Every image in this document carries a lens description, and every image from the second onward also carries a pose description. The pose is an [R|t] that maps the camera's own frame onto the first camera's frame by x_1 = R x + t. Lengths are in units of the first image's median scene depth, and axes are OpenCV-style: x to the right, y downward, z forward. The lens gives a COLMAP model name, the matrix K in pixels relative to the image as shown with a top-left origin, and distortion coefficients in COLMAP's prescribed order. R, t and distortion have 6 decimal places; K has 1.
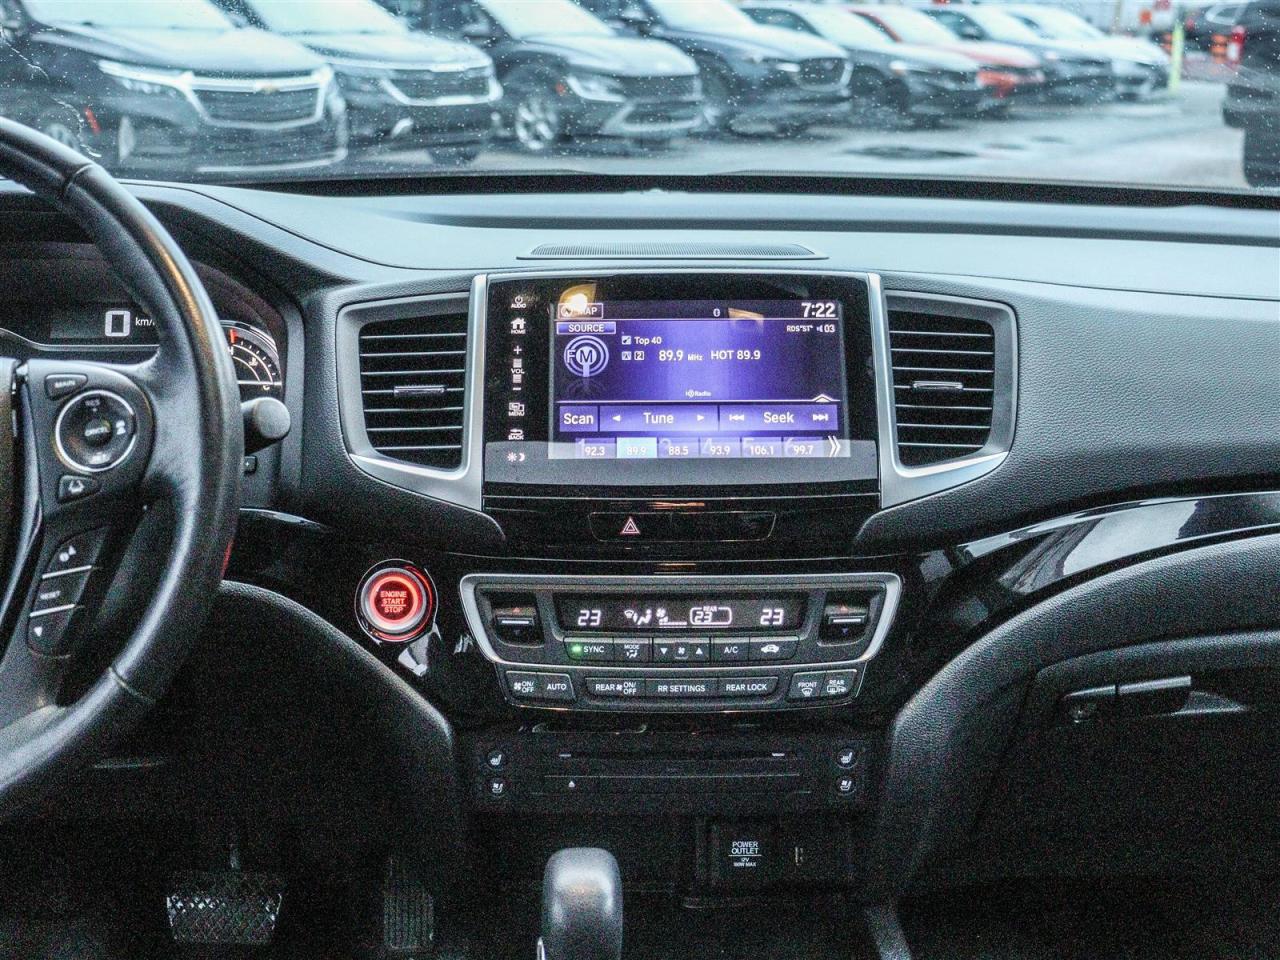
lens RADIAL K [[1556.3, 0, 650.9], [0, 1556.3, 499.7], [0, 0, 1]] dist [-0.057039, 0.000000]
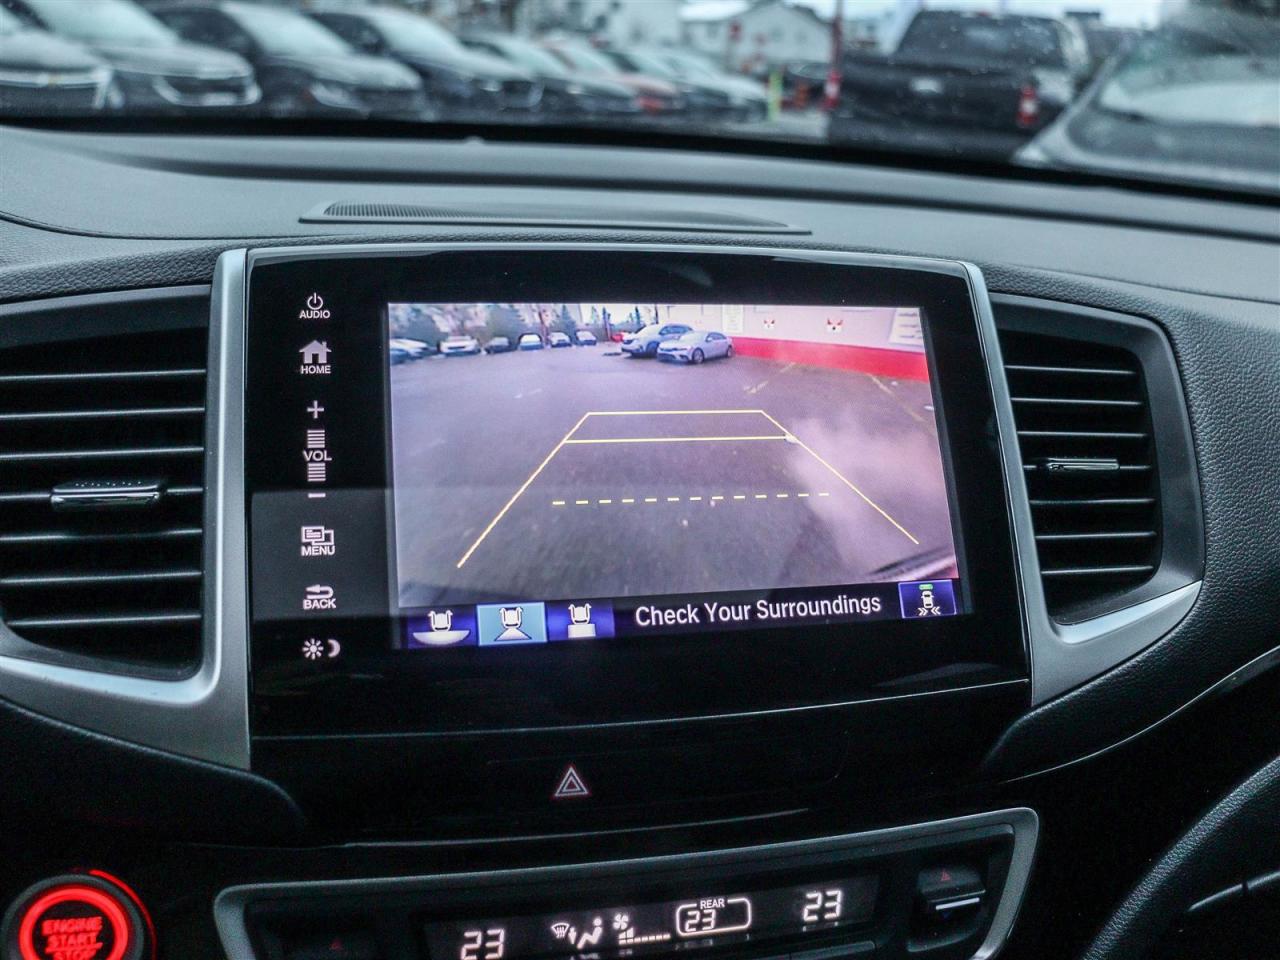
lens RADIAL K [[1166.1, 0, 645.7], [0, 1166.1, 484.6], [0, 0, 1]] dist [-0.119344, 0.027307]
pose [[0.974755, -0.021906, 0.222199, -0.065557], [0.009270, 0.998288, 0.057756, -0.091760], [-0.223083, -0.054238, 0.973289, 0.625386]]
